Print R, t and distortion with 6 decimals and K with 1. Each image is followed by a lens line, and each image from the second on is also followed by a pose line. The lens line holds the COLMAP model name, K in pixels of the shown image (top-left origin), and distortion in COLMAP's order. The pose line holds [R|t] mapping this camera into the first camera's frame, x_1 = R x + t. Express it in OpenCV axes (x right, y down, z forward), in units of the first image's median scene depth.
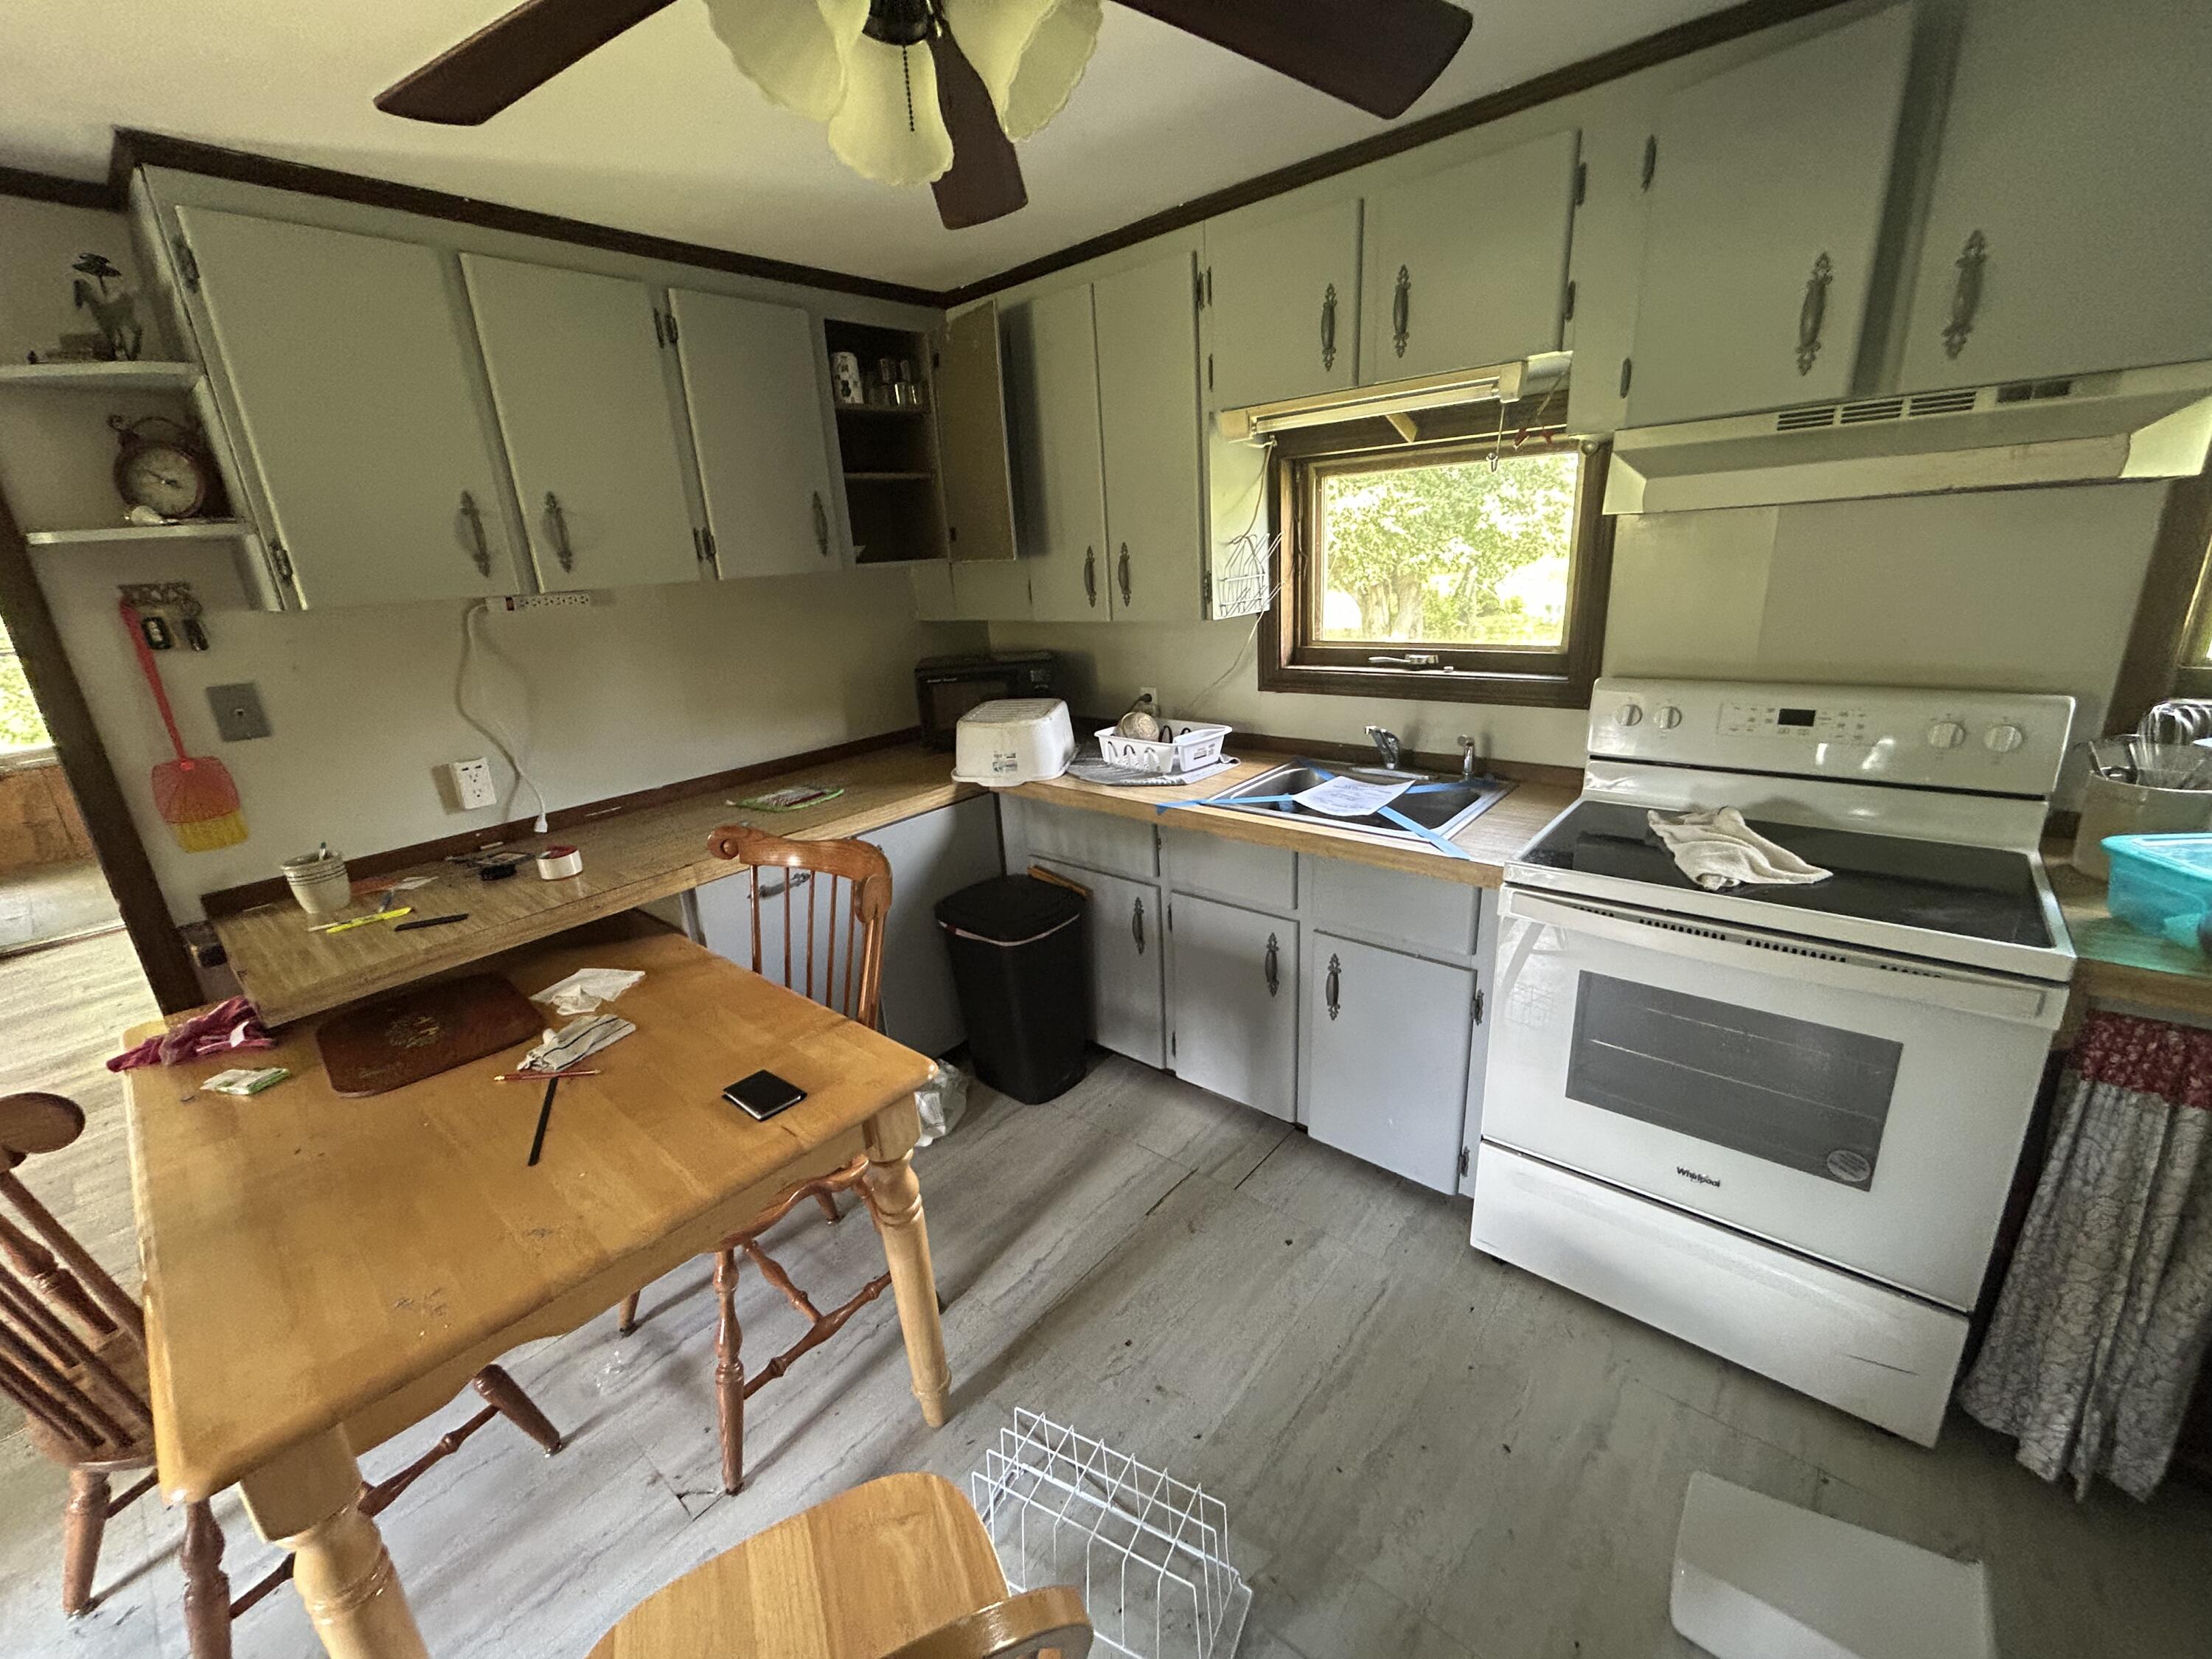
lens RADIAL K [[898.9, 0, 1100.9], [0, 898.9, 828.0], [0, 0, 1]] dist [0.000370, 0.000414]
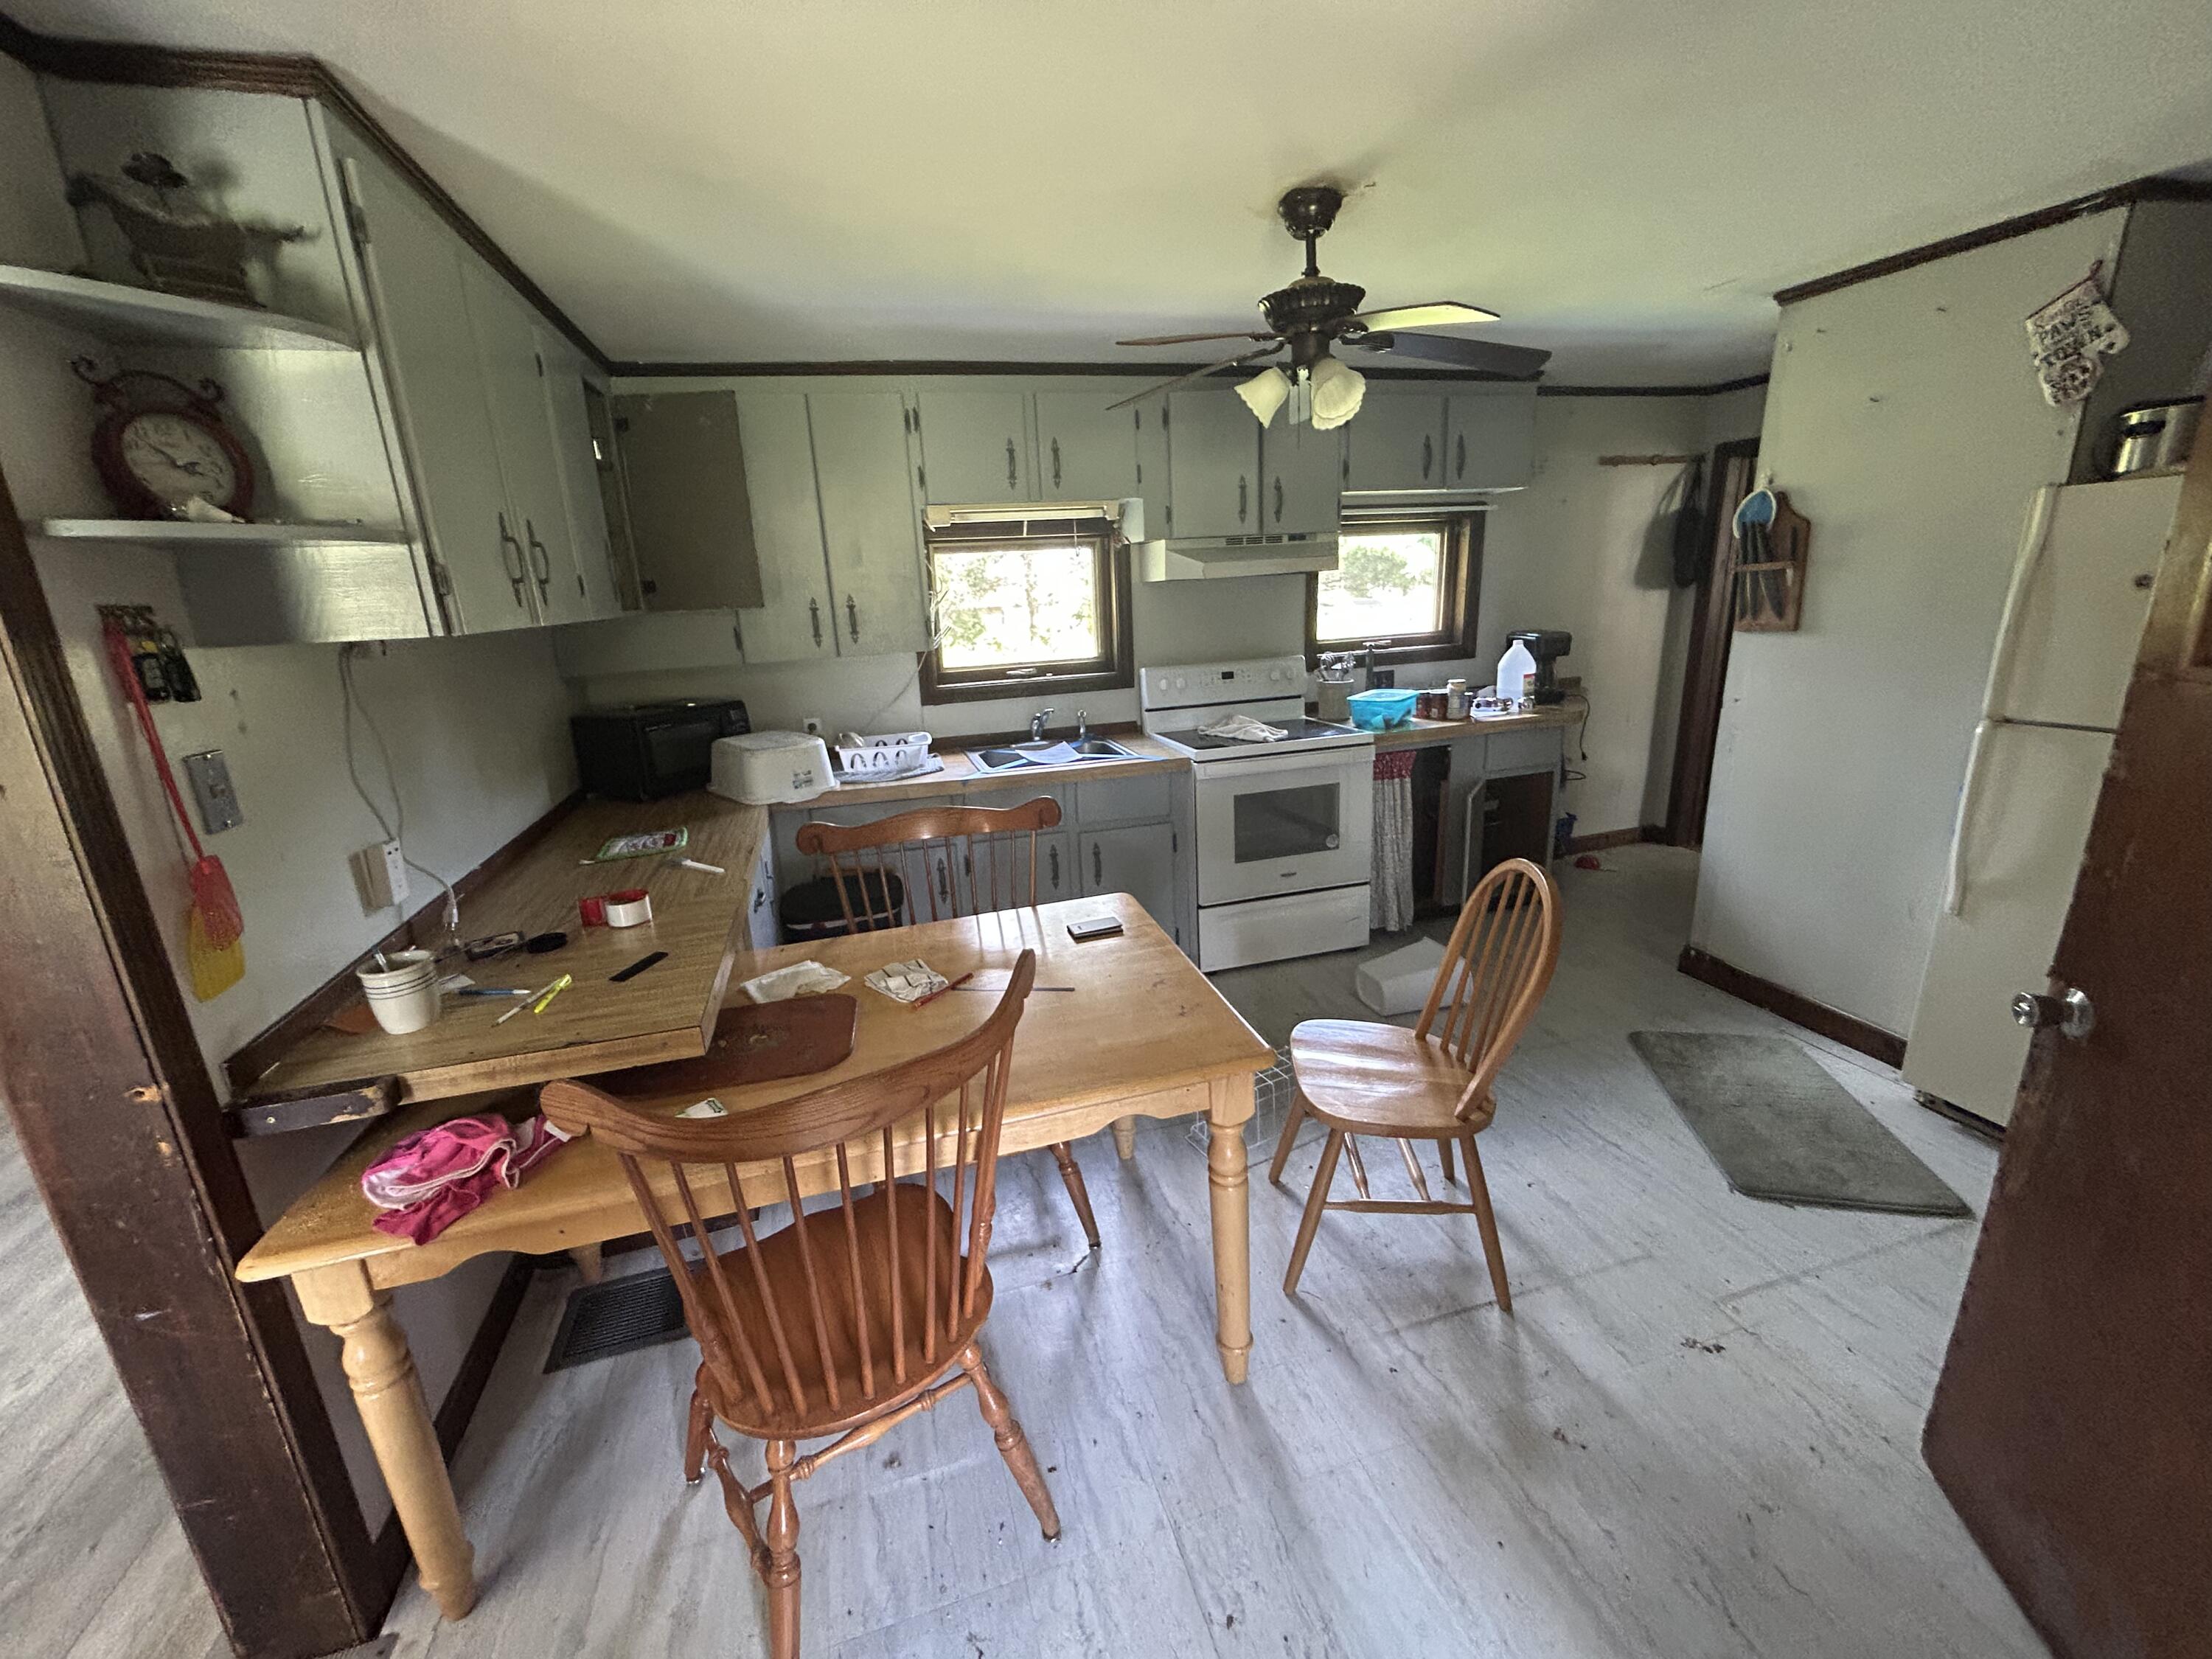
lens RADIAL K [[898.9, 0, 1095.8], [0, 898.9, 831.2], [0, 0, 1]] dist [0.000370, 0.000414]
pose [[0.549824, -0.191635, 0.813001, -1.154365], [0.264309, 0.963228, 0.048296, 0.046565], [-0.792360, 0.188329, 0.580256, 0.064447]]
